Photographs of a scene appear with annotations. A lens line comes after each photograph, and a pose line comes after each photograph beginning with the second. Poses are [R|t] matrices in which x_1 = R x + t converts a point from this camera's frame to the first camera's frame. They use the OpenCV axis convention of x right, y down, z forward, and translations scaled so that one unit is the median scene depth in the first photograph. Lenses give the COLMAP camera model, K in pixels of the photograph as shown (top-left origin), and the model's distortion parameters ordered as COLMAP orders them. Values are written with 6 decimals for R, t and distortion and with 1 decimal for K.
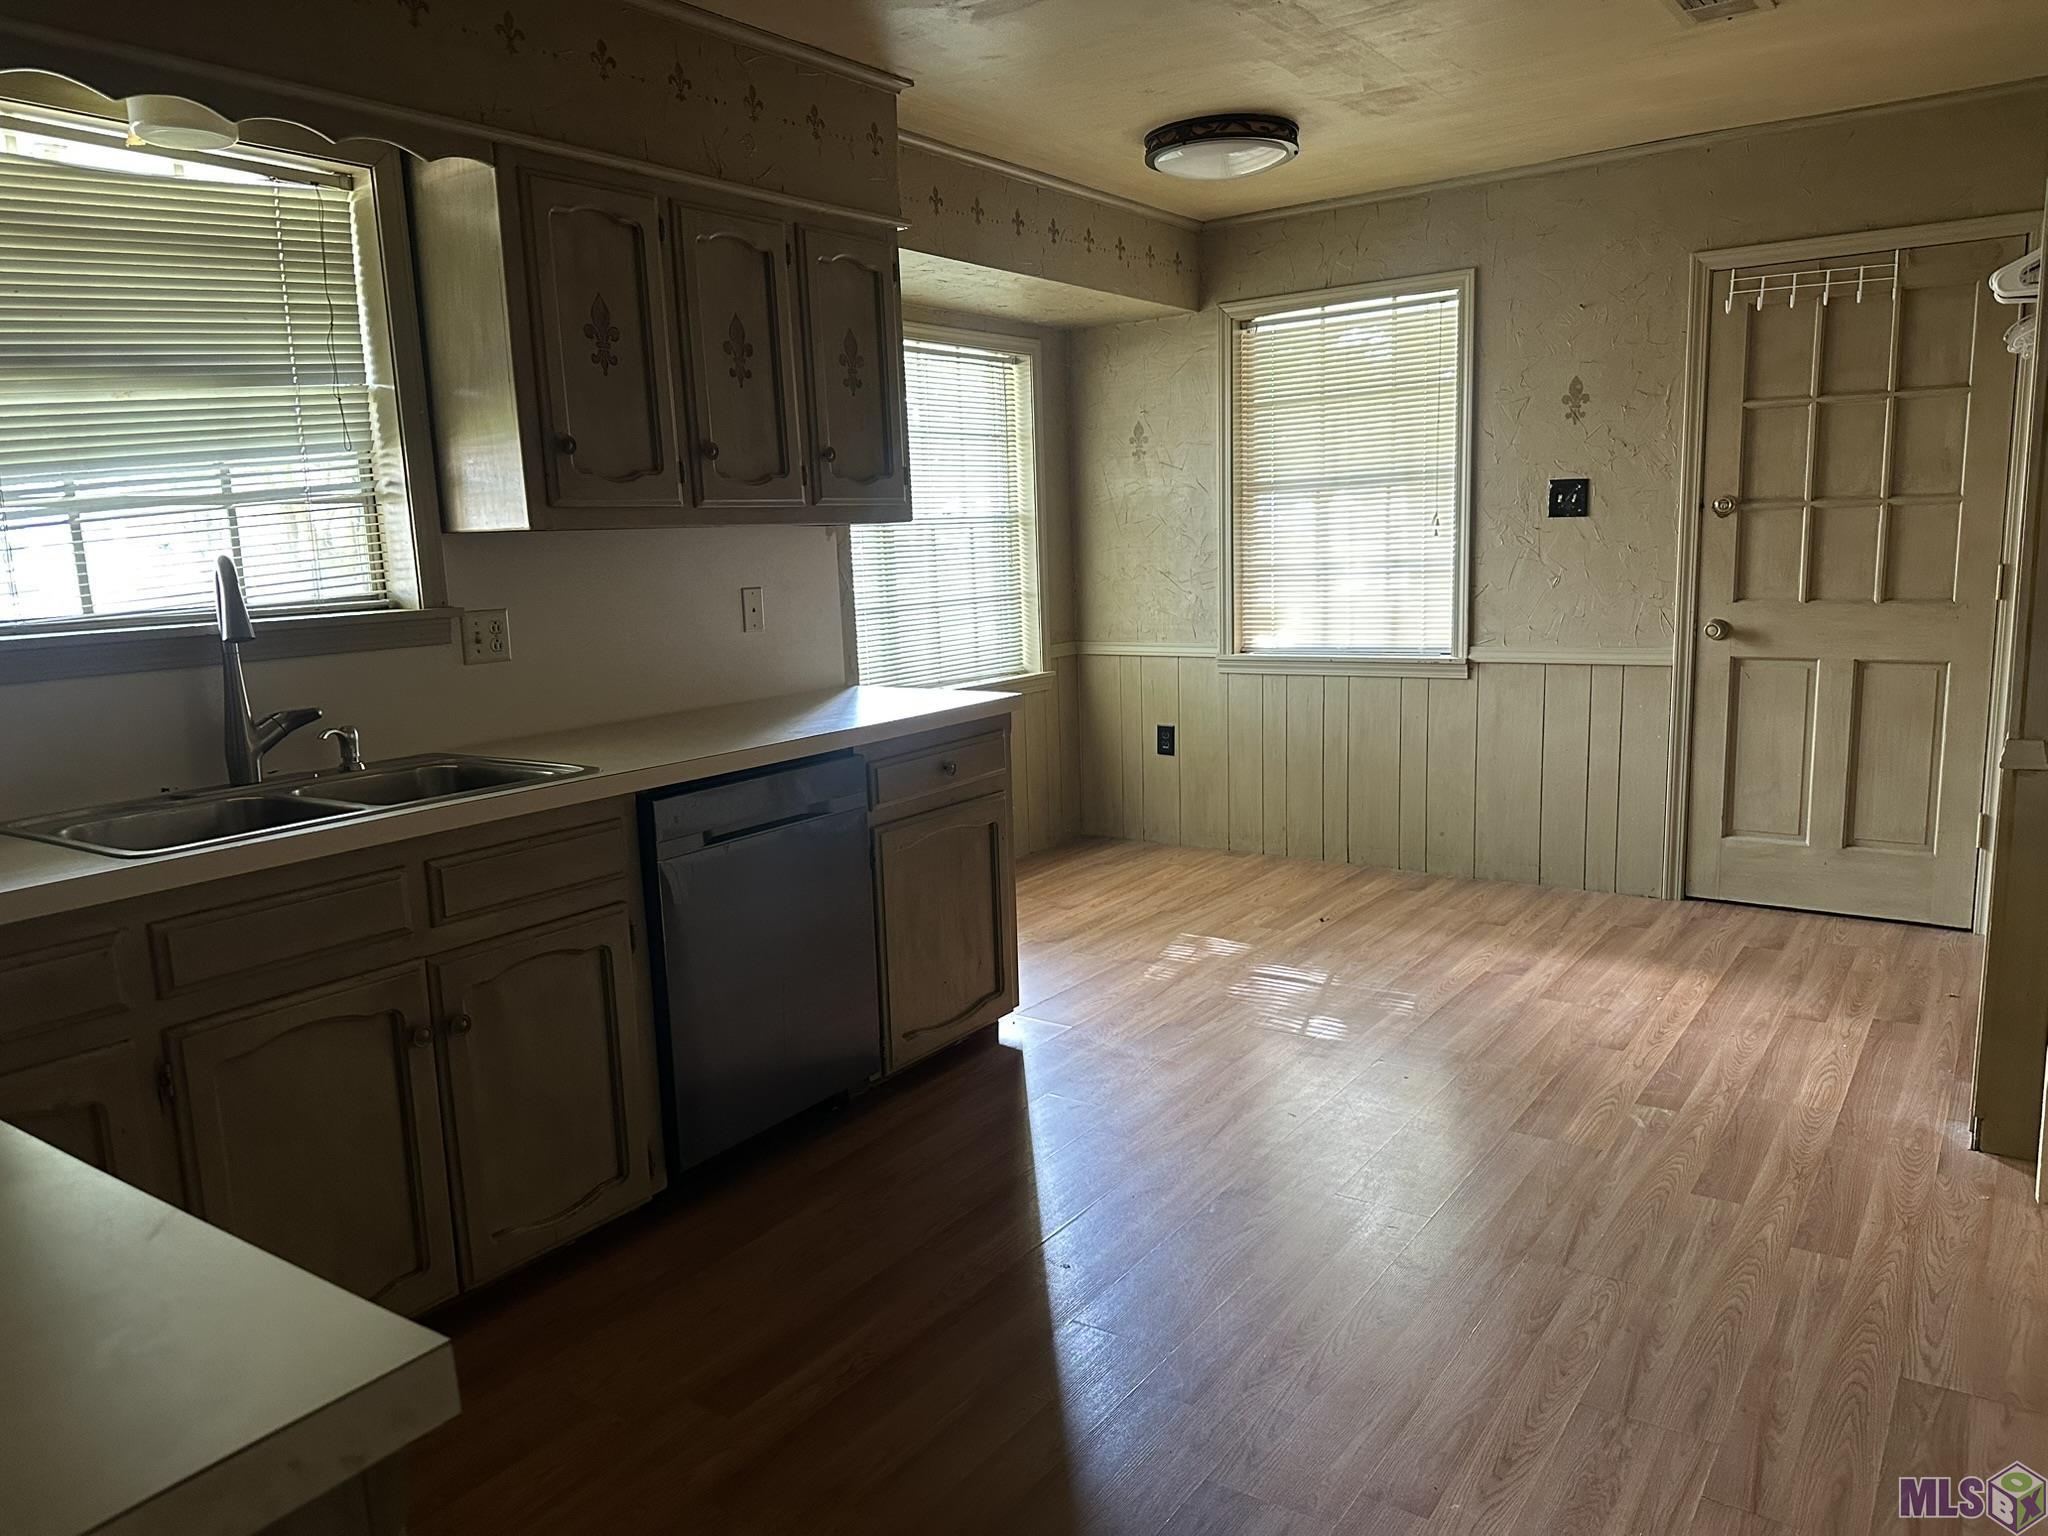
lens RADIAL K [[1424.9, 0, 1034.1], [0, 1424.9, 768.7], [0, 0, 1]] dist [0.069192, -0.086230]
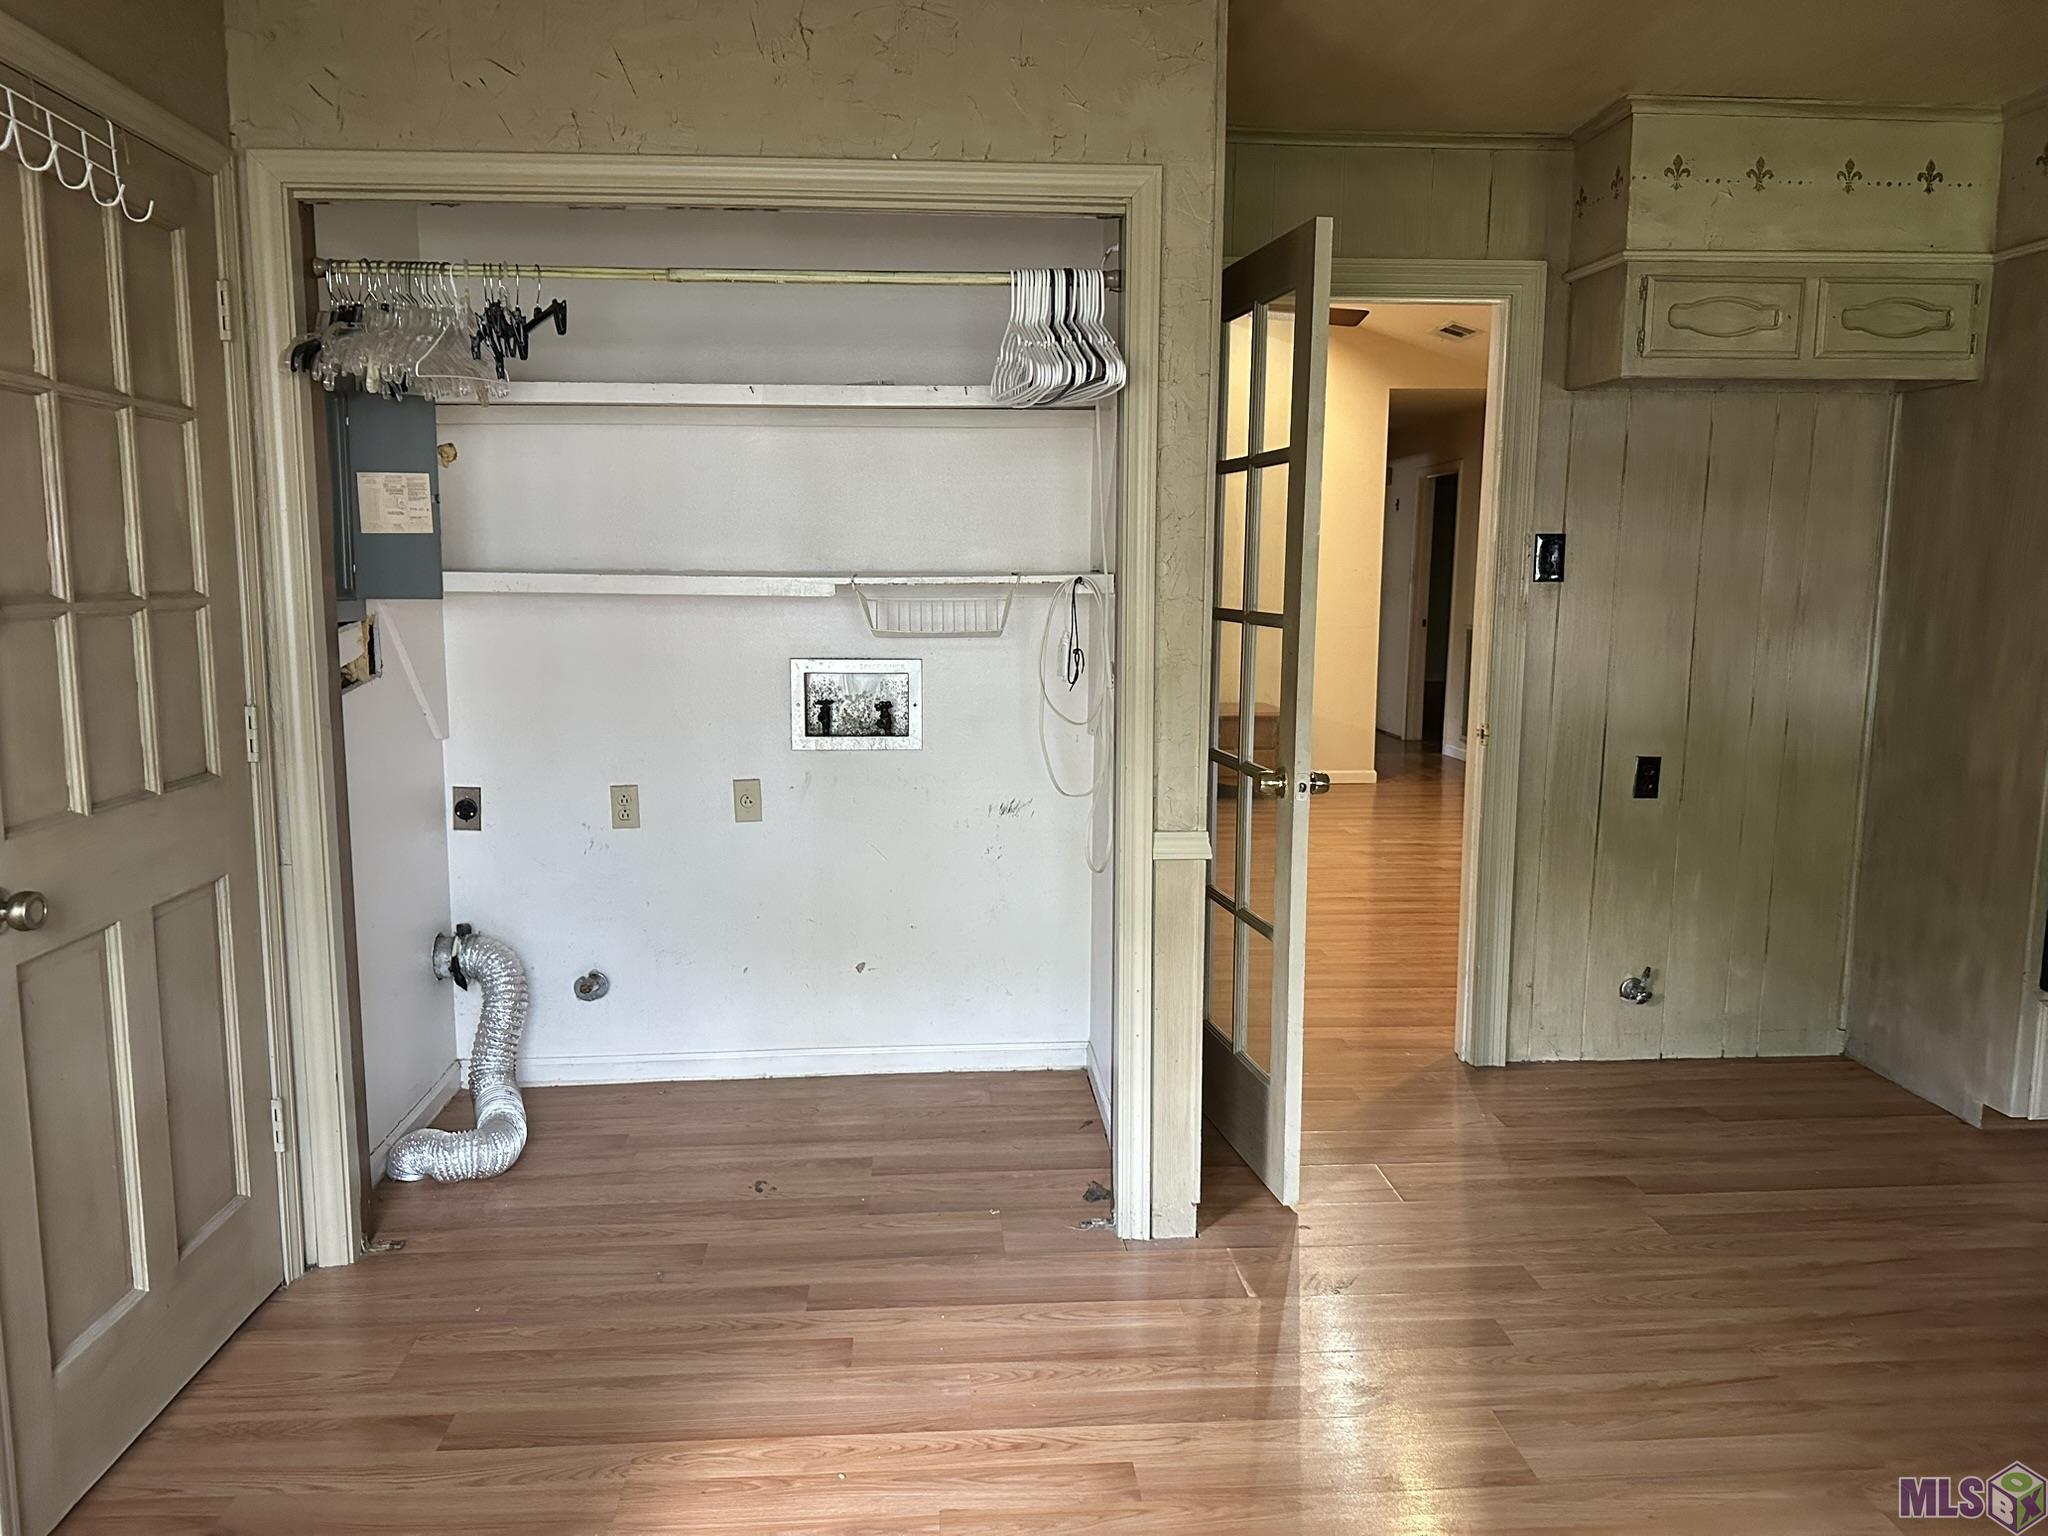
lens RADIAL K [[1424.9, 0, 1032.7], [0, 1424.9, 769.4], [0, 0, 1]] dist [0.069192, -0.086230]
pose [[-0.625357, -0.085999, 0.775585, -0.027084], [0.143277, 0.964357, 0.222456, -0.234554], [-0.767072, 0.250238, -0.590746, 1.276669]]
